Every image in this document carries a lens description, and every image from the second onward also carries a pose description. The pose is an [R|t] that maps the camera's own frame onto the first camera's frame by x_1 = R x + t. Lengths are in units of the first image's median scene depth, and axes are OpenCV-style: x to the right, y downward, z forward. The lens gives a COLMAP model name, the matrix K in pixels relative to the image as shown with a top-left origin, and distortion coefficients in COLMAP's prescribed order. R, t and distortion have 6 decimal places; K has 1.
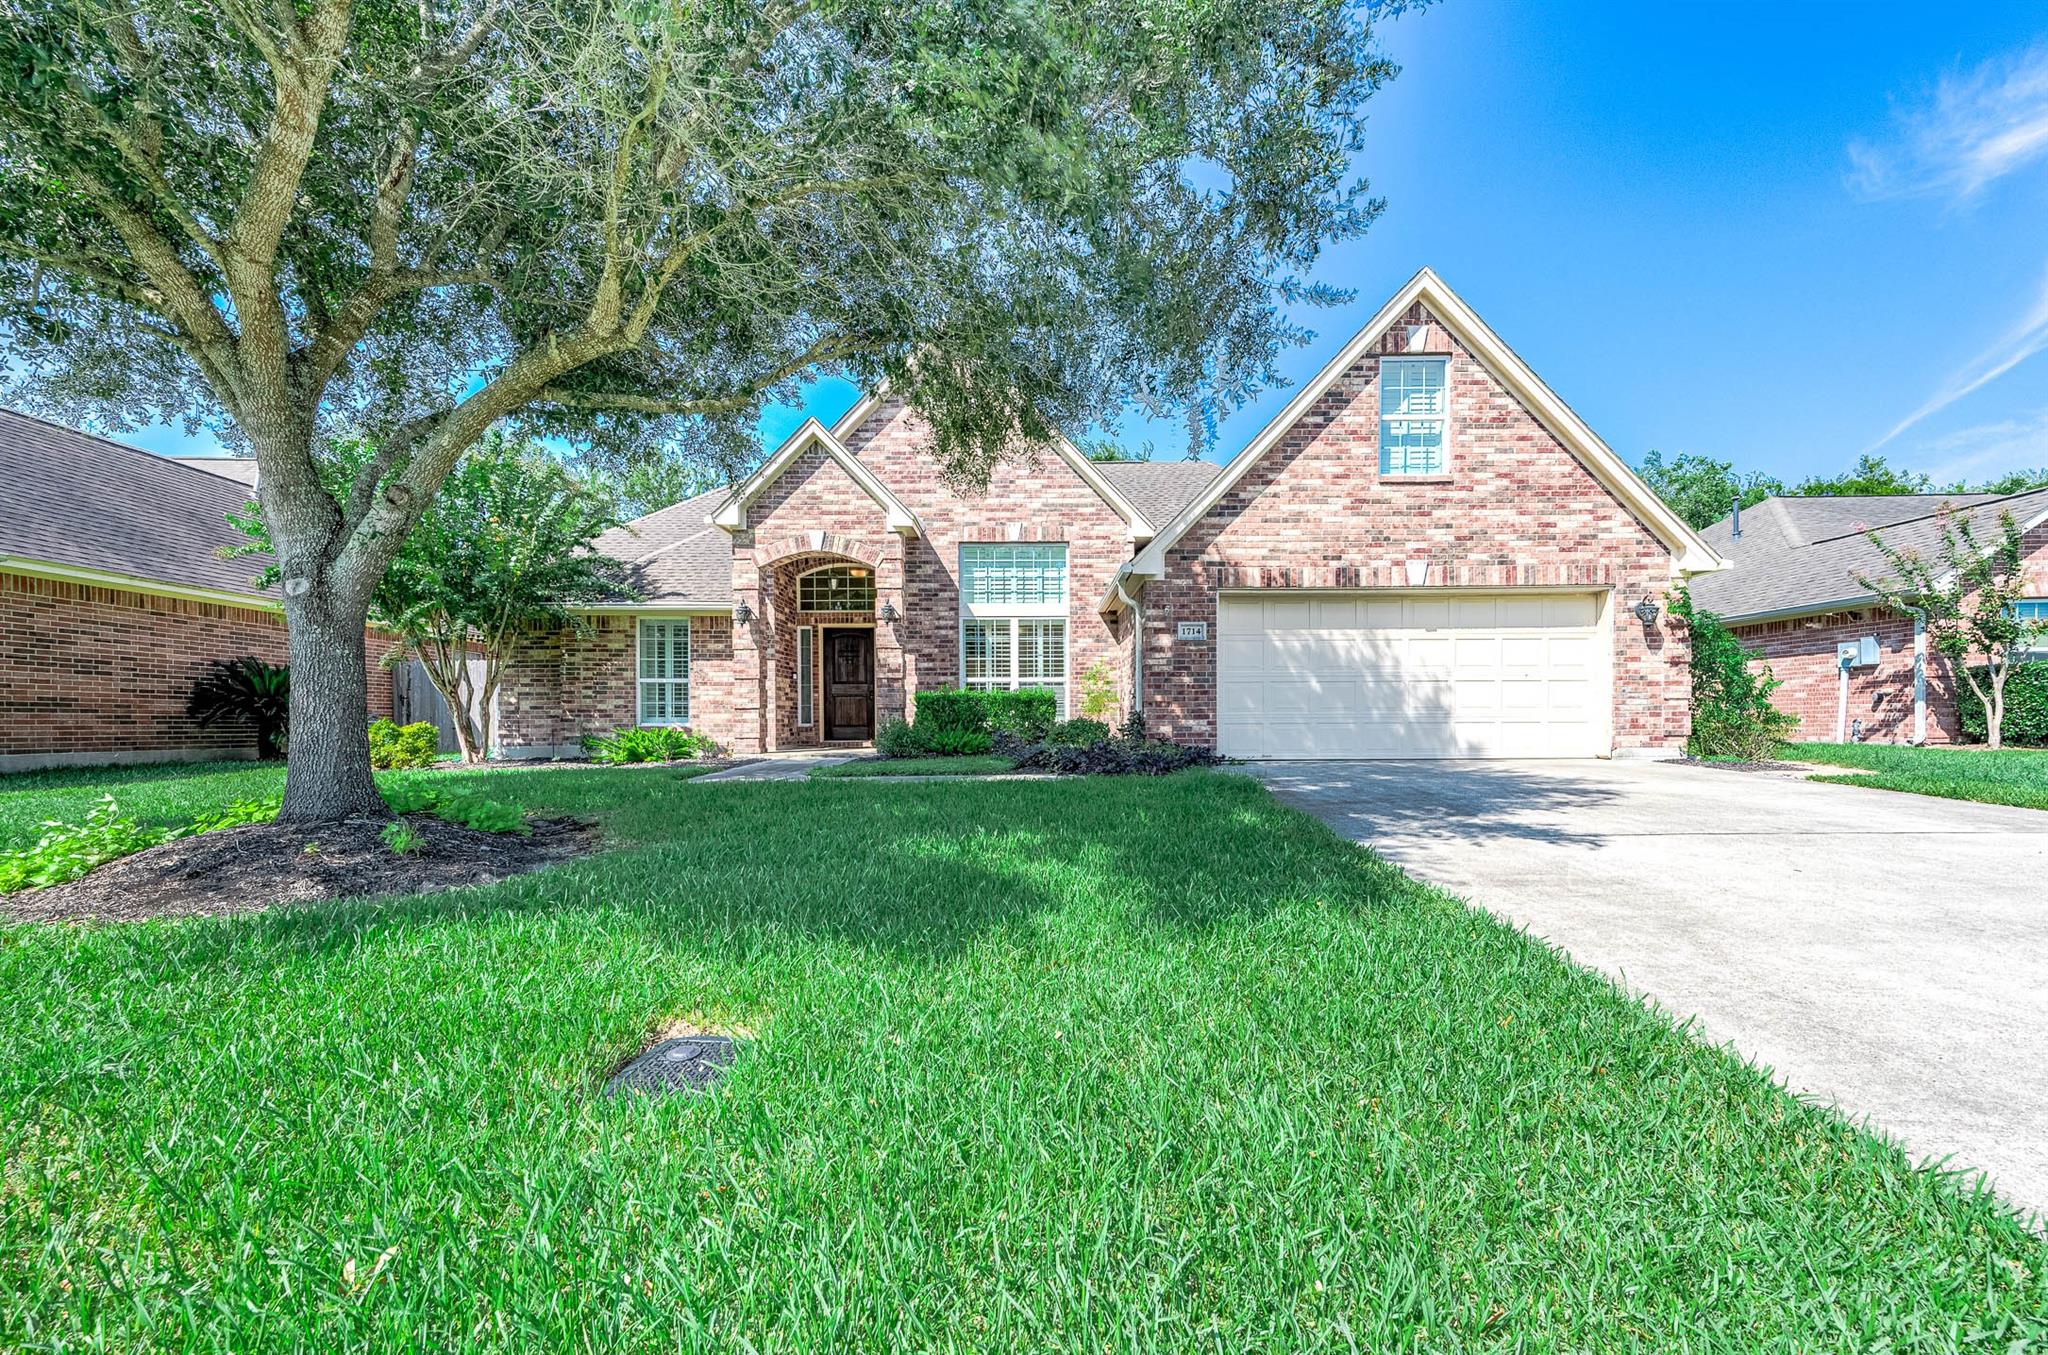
lens RADIAL K [[800.2, 0, 1017.9], [0, 800.2, 717.8], [0, 0, 1]] dist [0.012390, 0.000499]
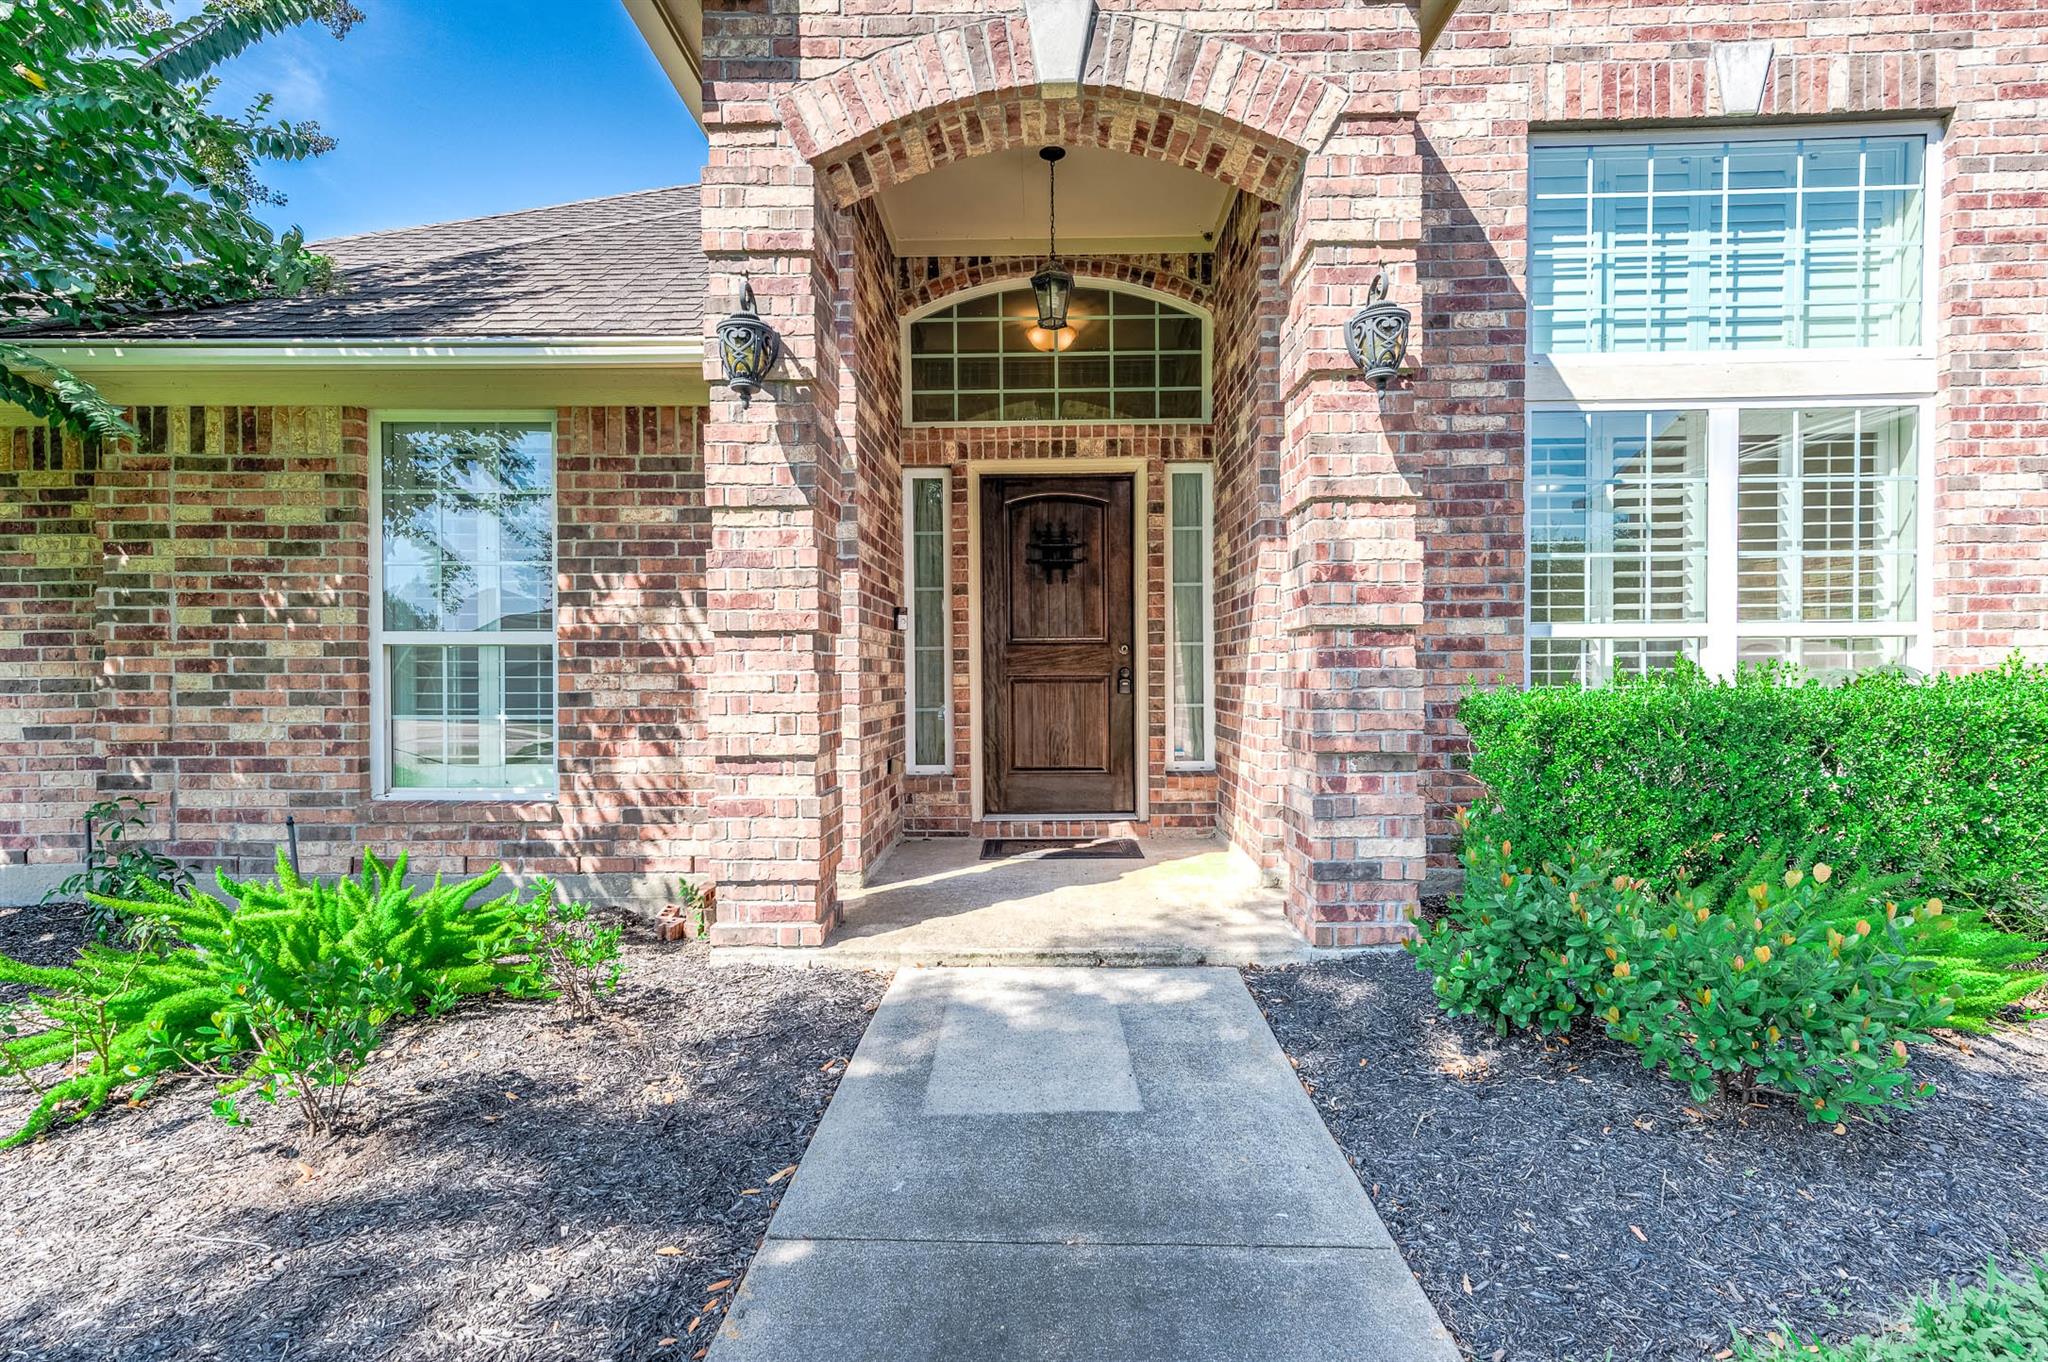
lens RADIAL K [[951.1, 0, 1019.4], [0, 951.1, 683.2], [0, 0, 1]] dist [0.010431, 0.000164]
pose [[0.999505, -0.002156, -0.031389, -0.312635], [0.002511, 0.999933, 0.011263, -0.045121], [0.031362, -0.011337, 0.999444, 0.885236]]
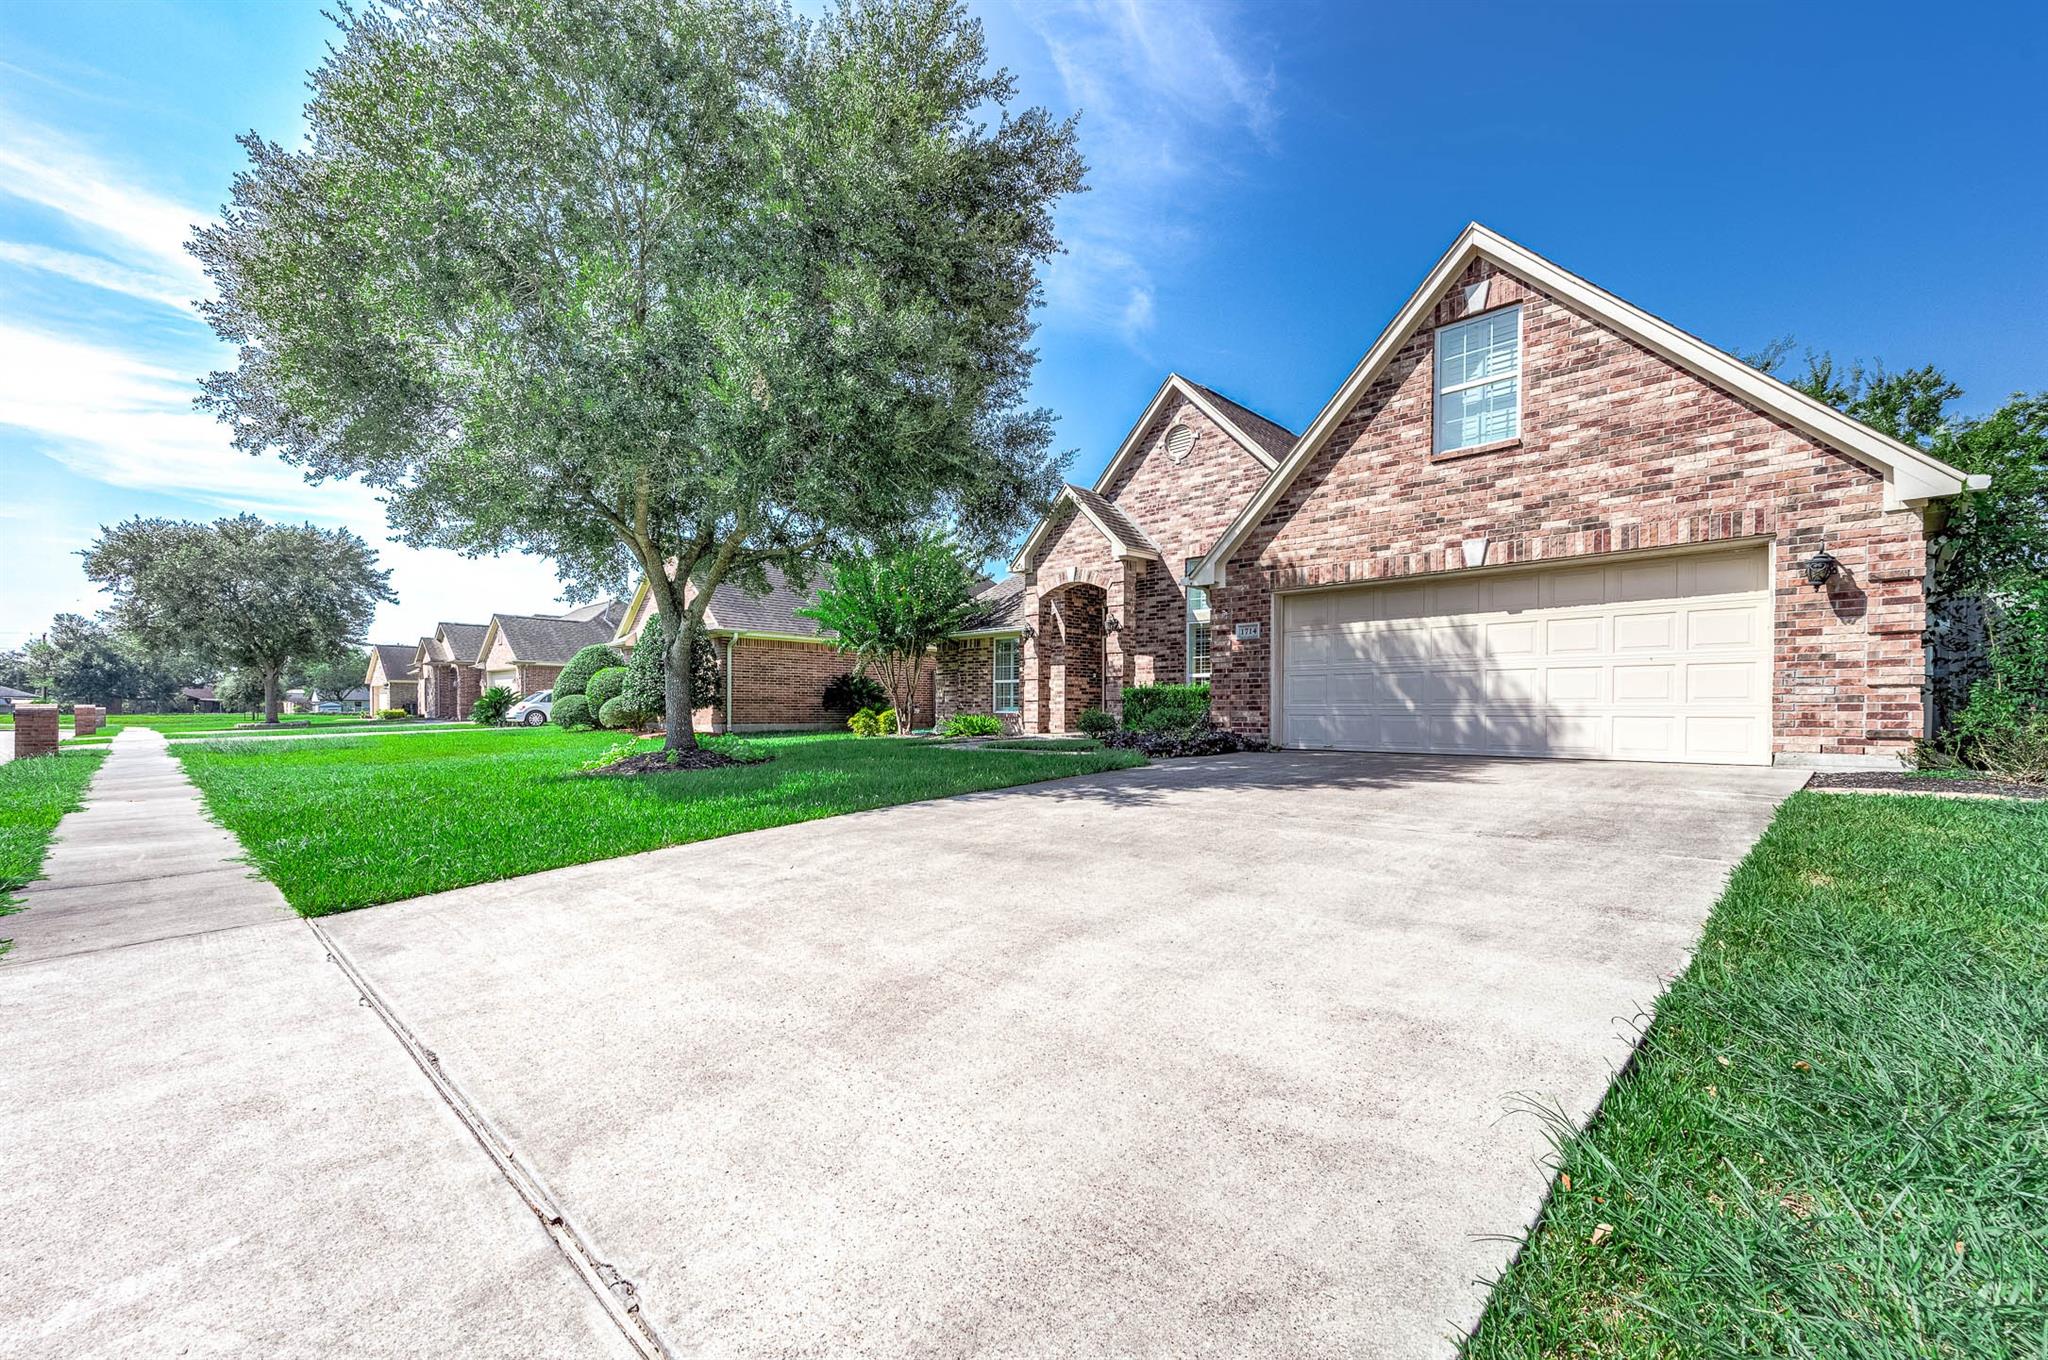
lens RADIAL K [[800.2, 0, 1042.8], [0, 800.2, 699.2], [0, 0, 1]] dist [0.012390, 0.000499]
pose [[0.737734, -0.004190, -0.675078, 0.746928], [-0.001395, 0.999969, -0.007730, -0.005131], [0.675090, 0.006645, 0.737706, -0.009200]]
